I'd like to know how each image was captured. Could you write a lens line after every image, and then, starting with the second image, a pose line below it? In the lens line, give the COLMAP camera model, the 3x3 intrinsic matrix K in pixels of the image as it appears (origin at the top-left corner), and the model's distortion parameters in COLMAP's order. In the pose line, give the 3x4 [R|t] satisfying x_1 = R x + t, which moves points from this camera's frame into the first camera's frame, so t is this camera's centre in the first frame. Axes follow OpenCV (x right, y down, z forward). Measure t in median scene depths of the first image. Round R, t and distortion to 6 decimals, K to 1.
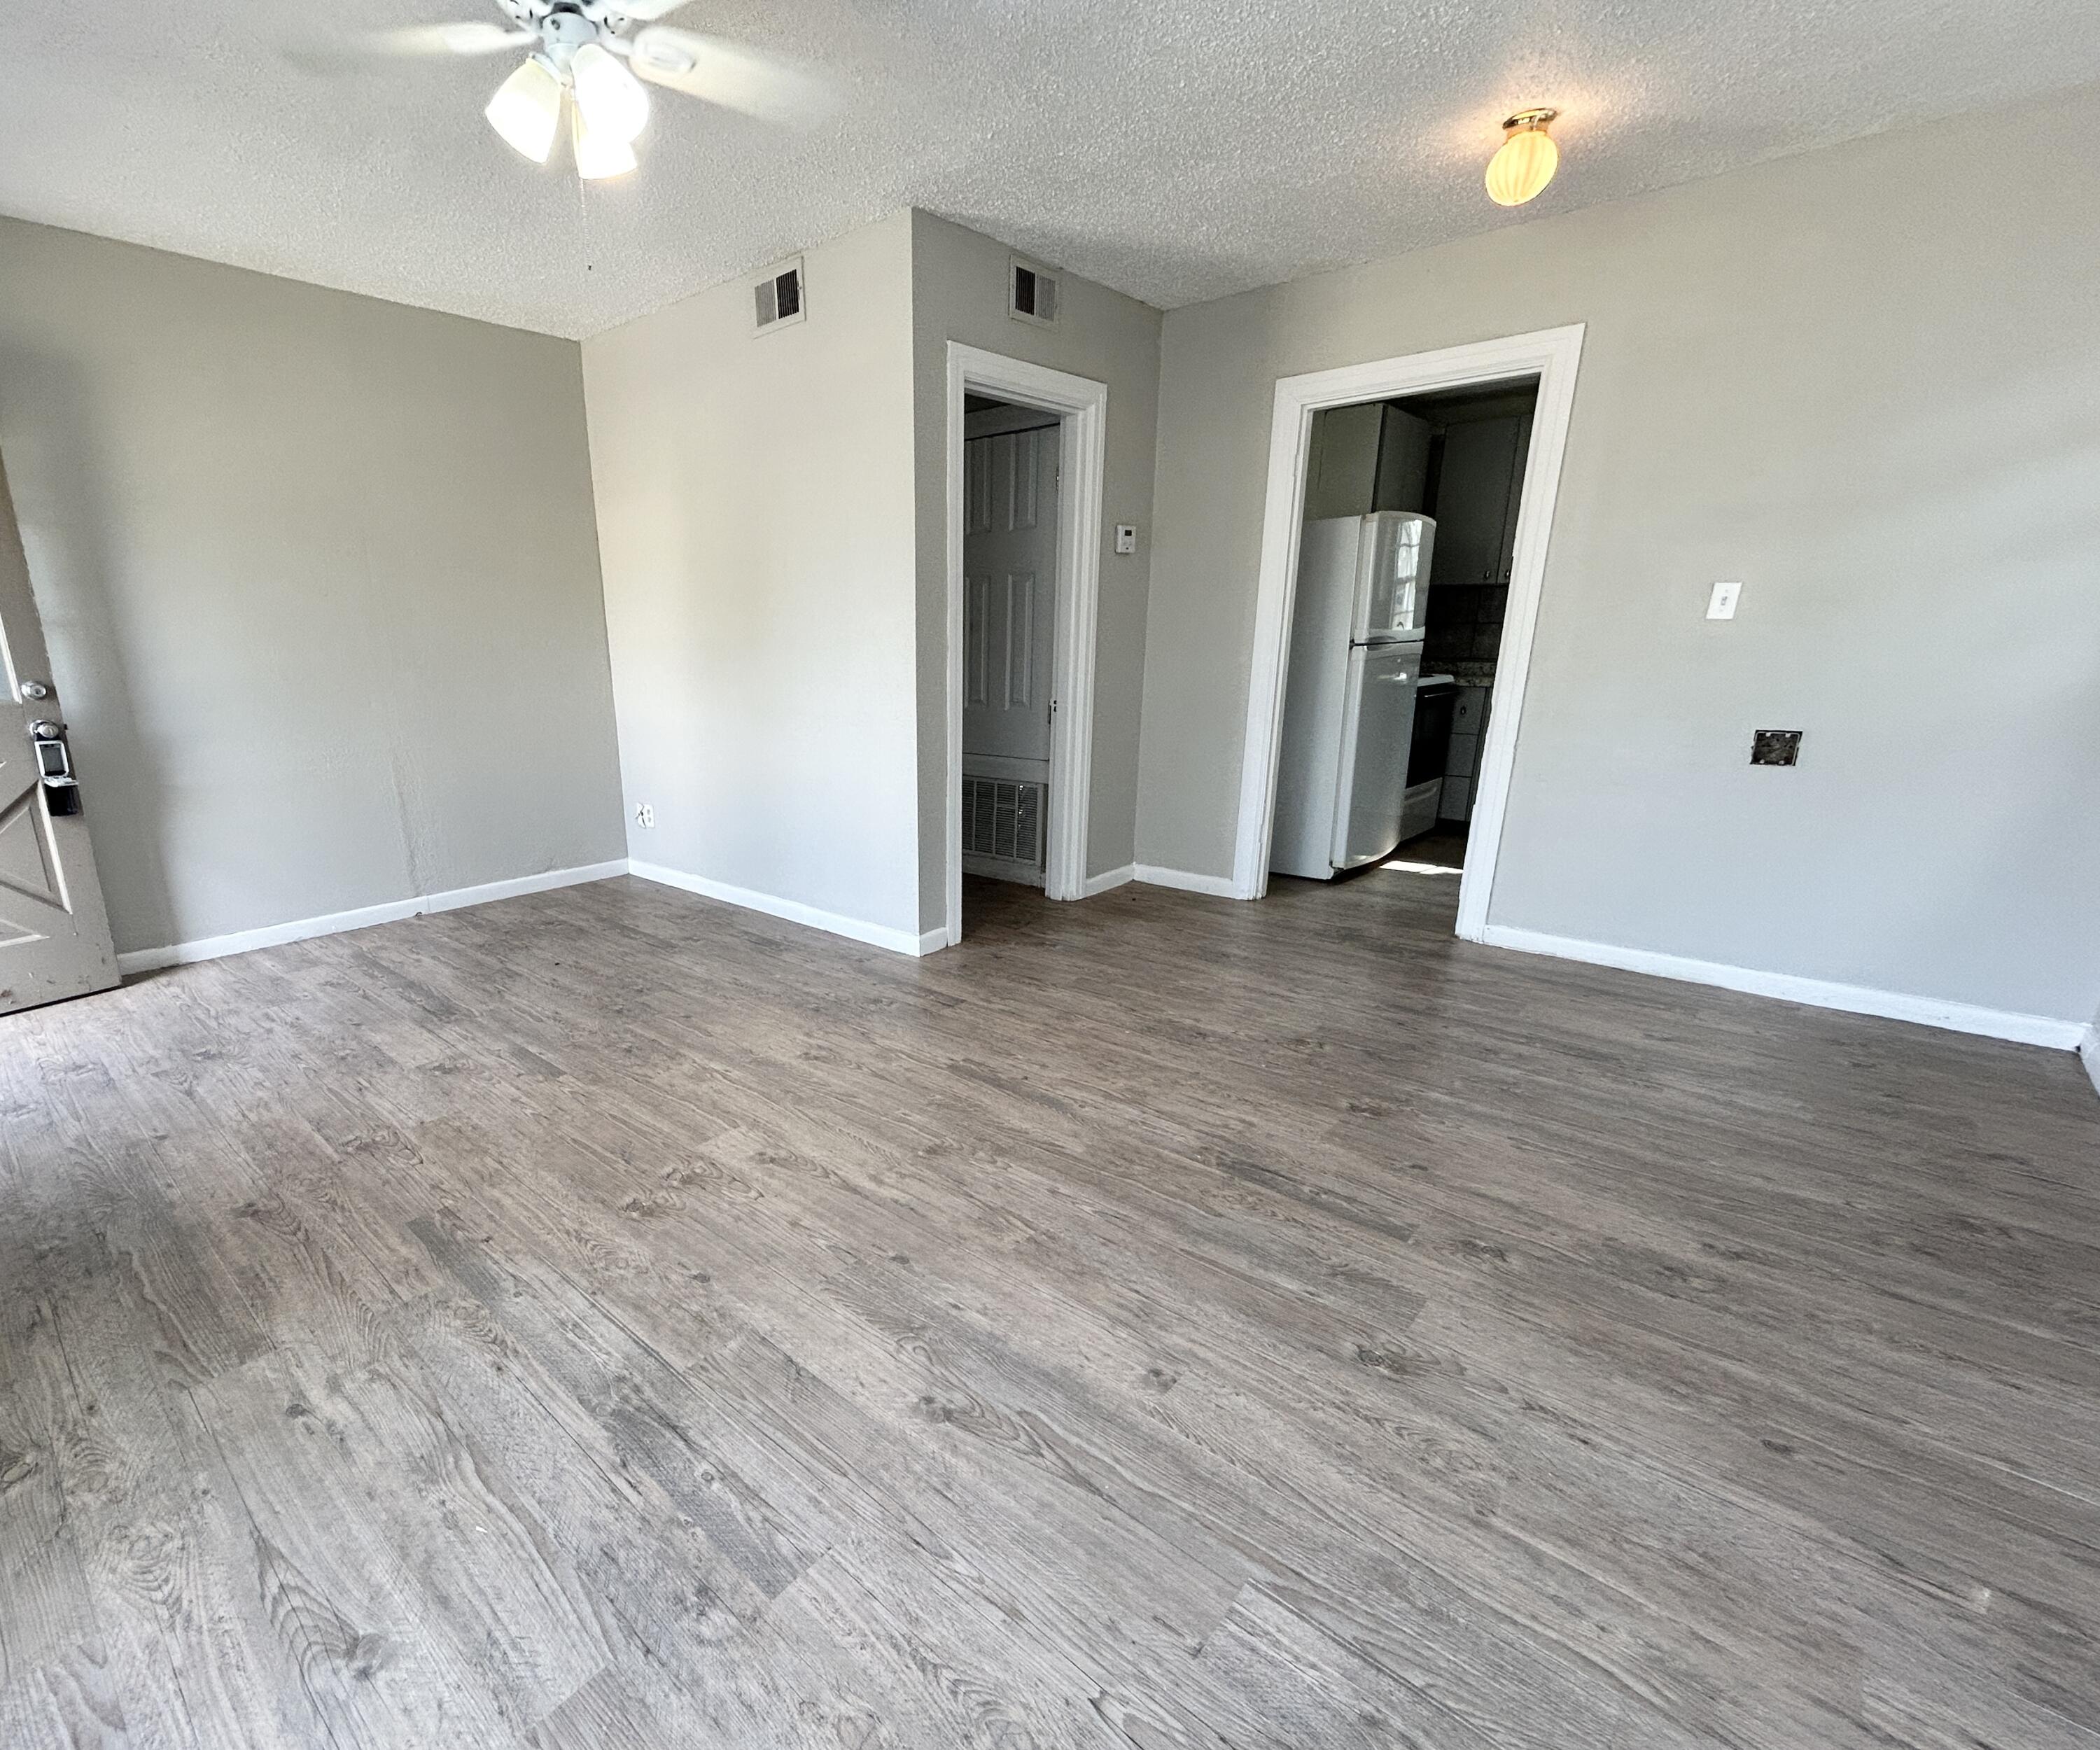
lens RADIAL K [[1000.2, 0, 868.9], [0, 1000.2, 875.4], [0, 0, 1]] dist [-0.005809, 0.005972]
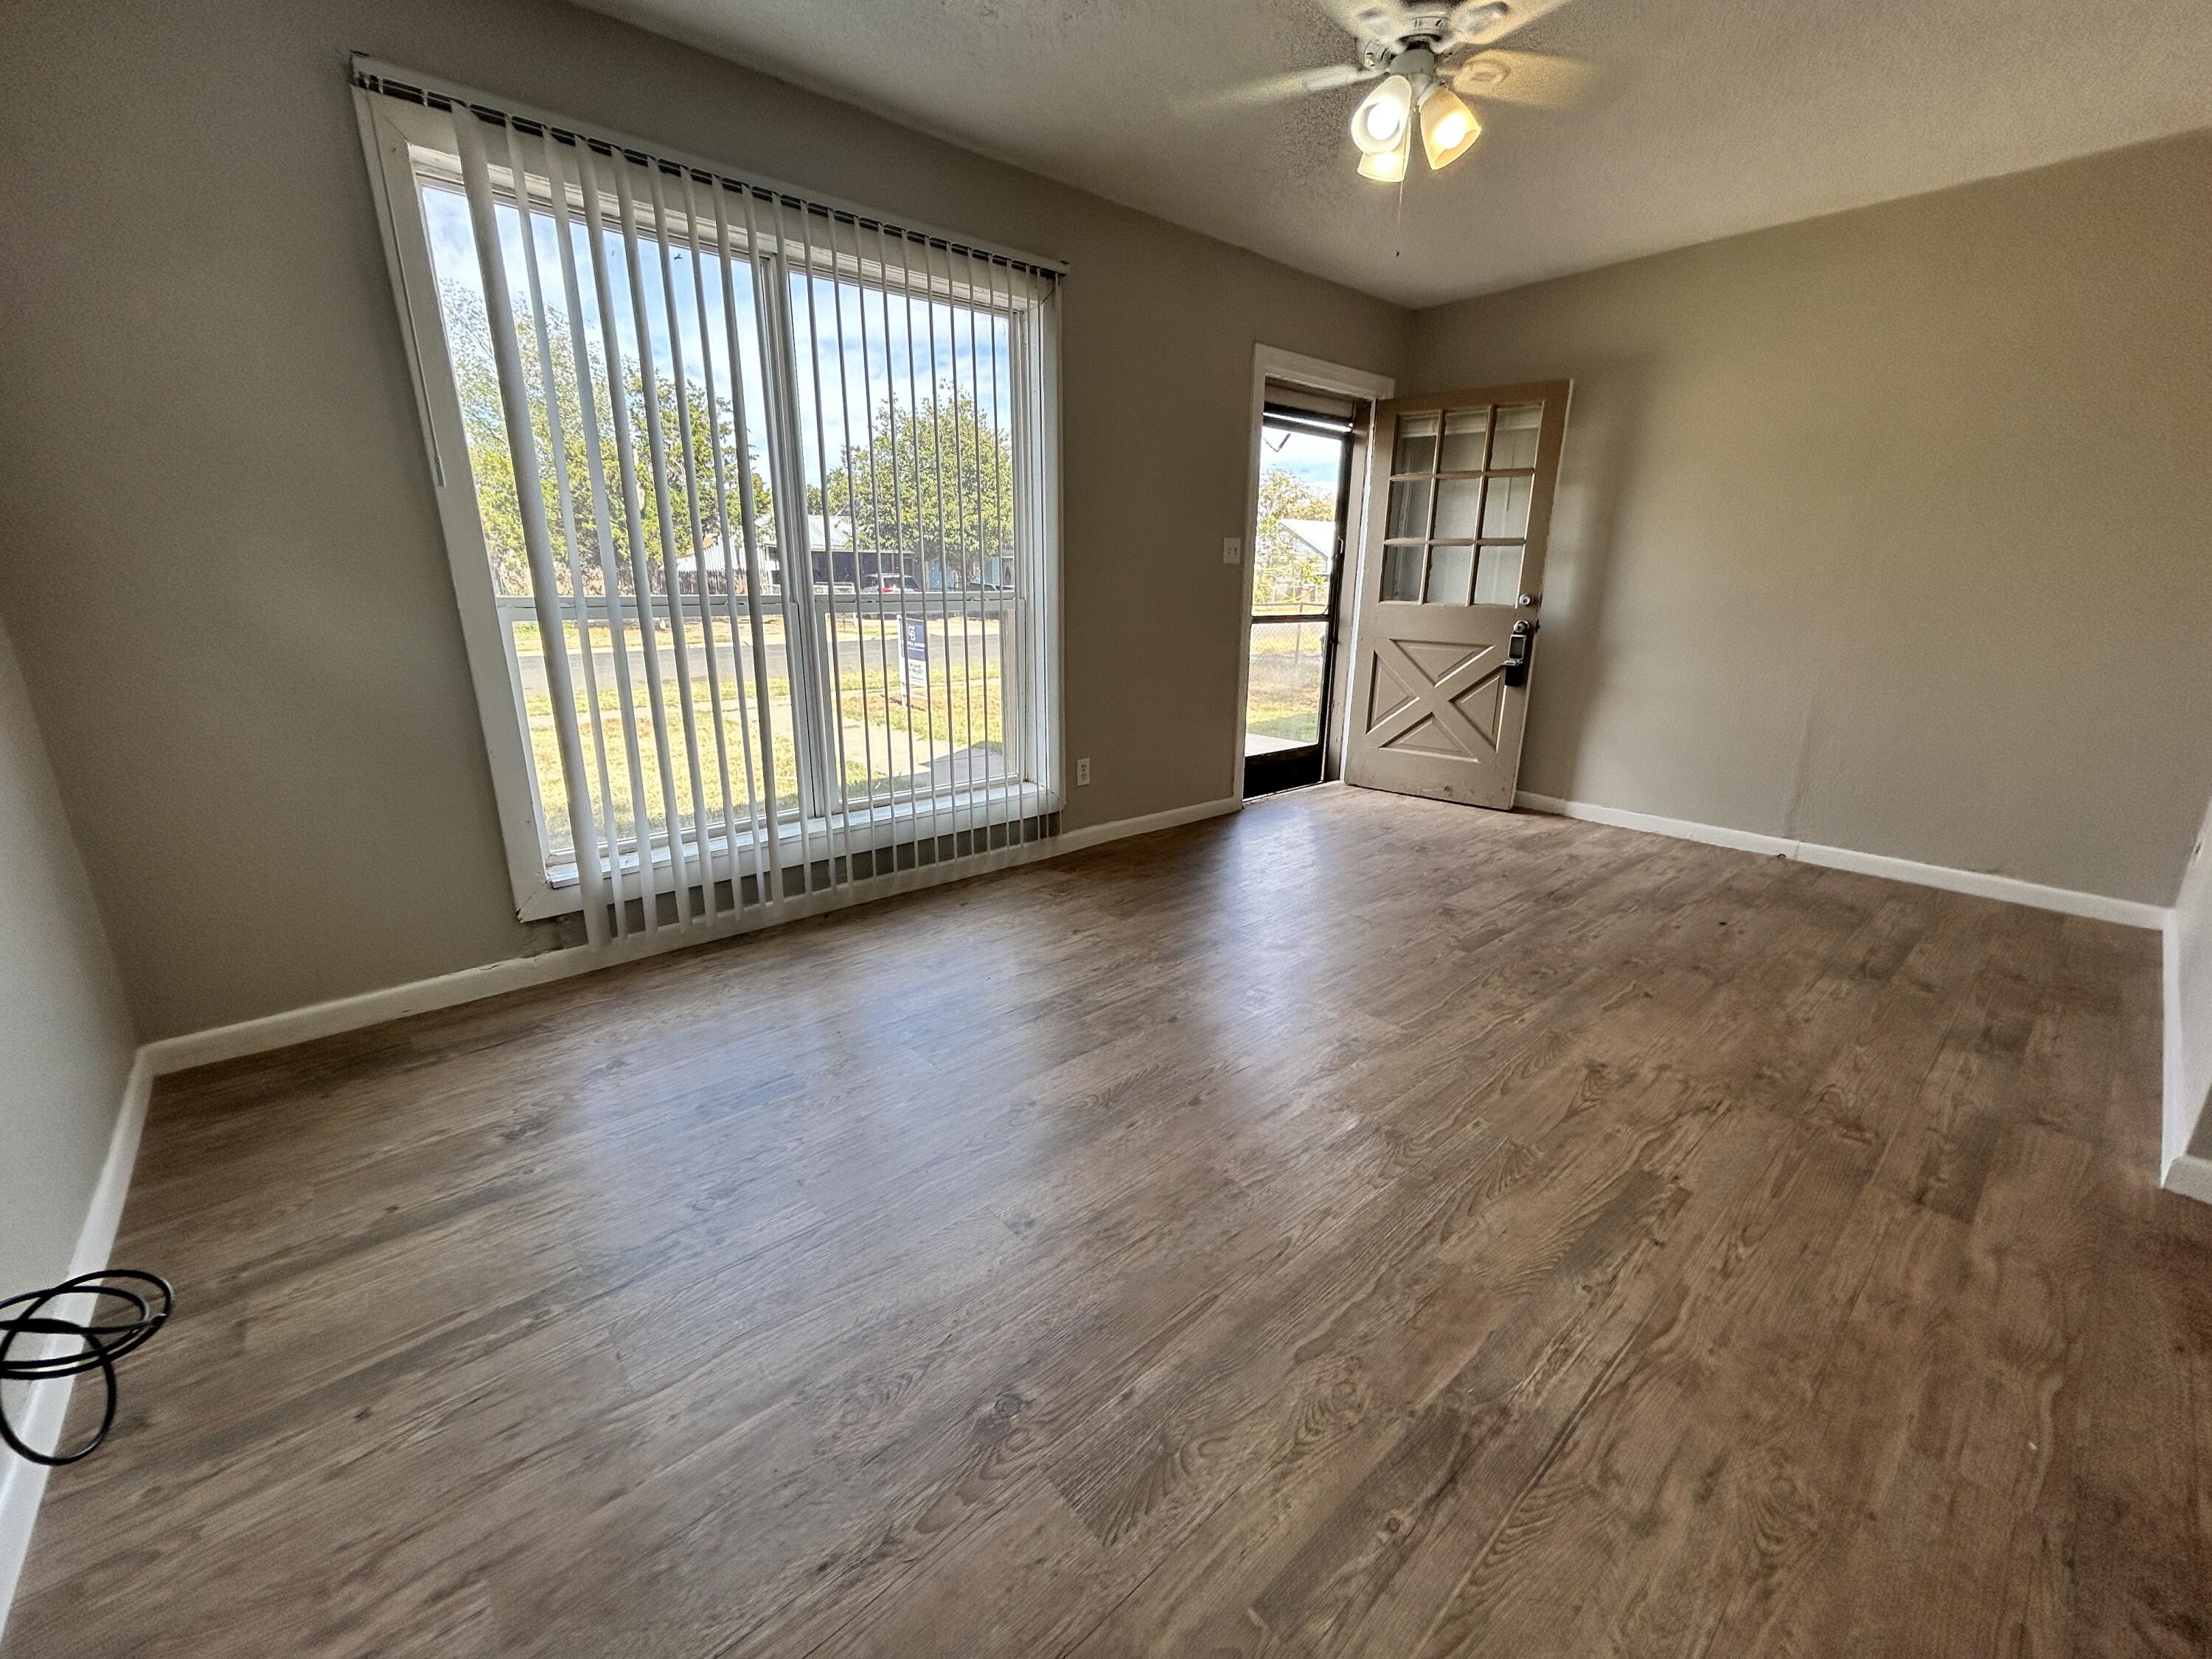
lens RADIAL K [[883.5, 0, 1106.0], [0, 883.5, 829.5], [0, 0, 1]] dist [-0.008420, 0.005106]
pose [[-0.070834, 0.289159, -0.954657, 0.914792], [-0.242466, 0.923365, 0.297672, -0.182655], [0.967571, 0.252557, 0.004706, 0.813355]]
